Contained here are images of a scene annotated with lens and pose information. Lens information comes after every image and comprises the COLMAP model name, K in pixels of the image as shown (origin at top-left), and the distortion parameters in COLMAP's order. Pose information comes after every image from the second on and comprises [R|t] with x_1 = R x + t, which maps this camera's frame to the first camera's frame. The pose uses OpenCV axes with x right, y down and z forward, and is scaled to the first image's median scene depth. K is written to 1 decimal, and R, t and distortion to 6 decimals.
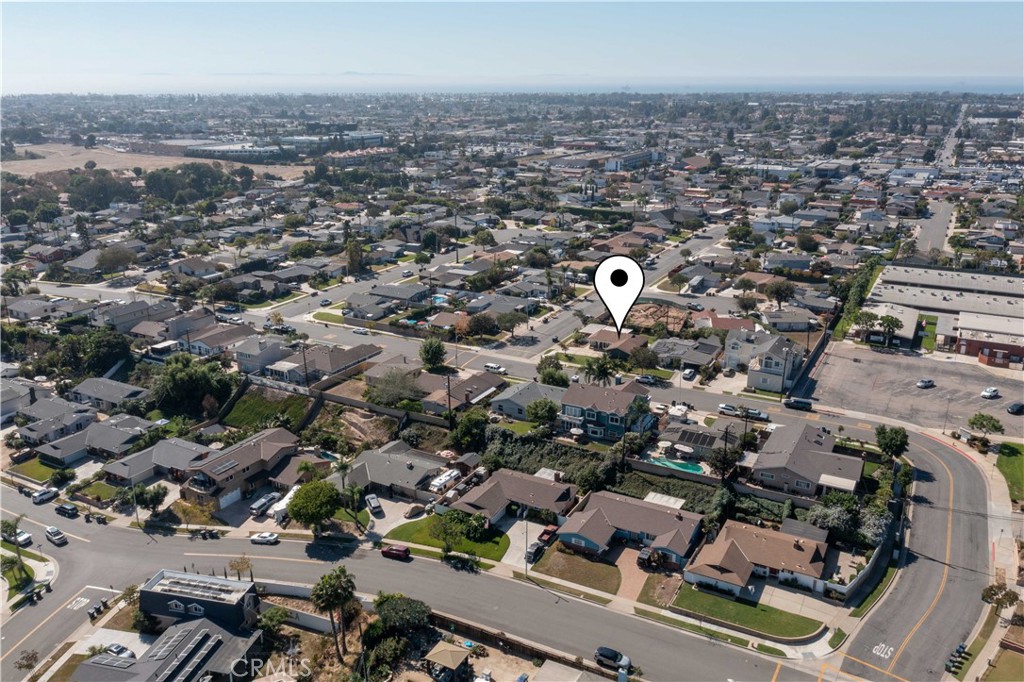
lens RADIAL K [[812.6, 0, 522.5], [0, 812.6, 326.0], [0, 0, 1]] dist [-0.007556, 0.007919]
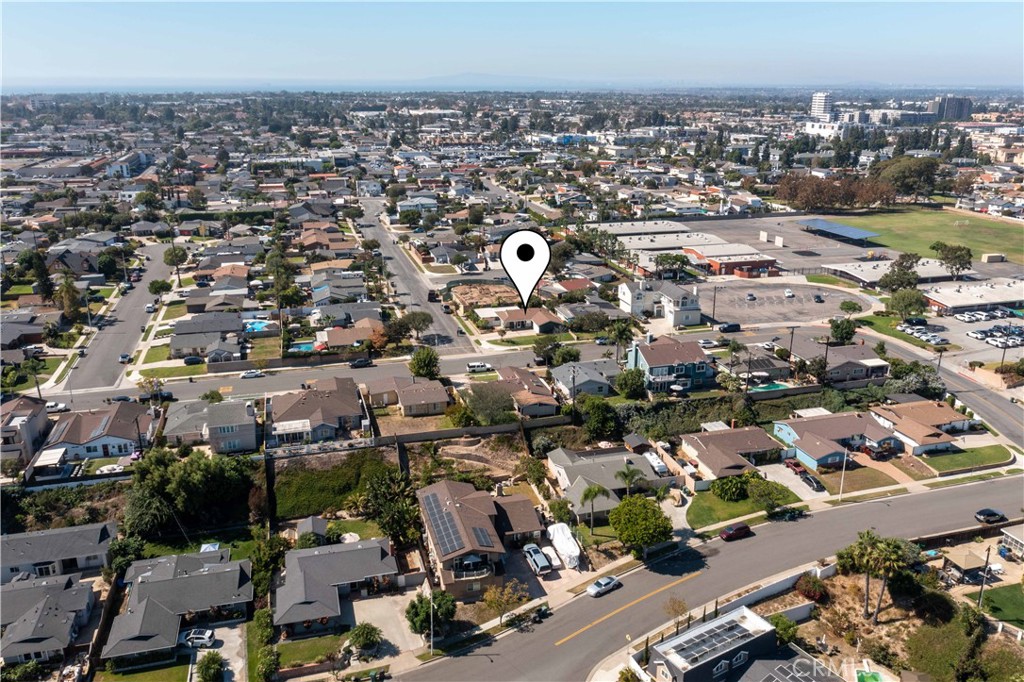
lens RADIAL K [[812.6, 0, 522.5], [0, 812.6, 326.0], [0, 0, 1]] dist [-0.007556, 0.007919]
pose [[0.715130, -0.200346, 0.669665, -0.679644], [0.201447, 0.976467, 0.077010, -0.059919], [-0.669334, 0.079830, 0.738660, 0.326324]]
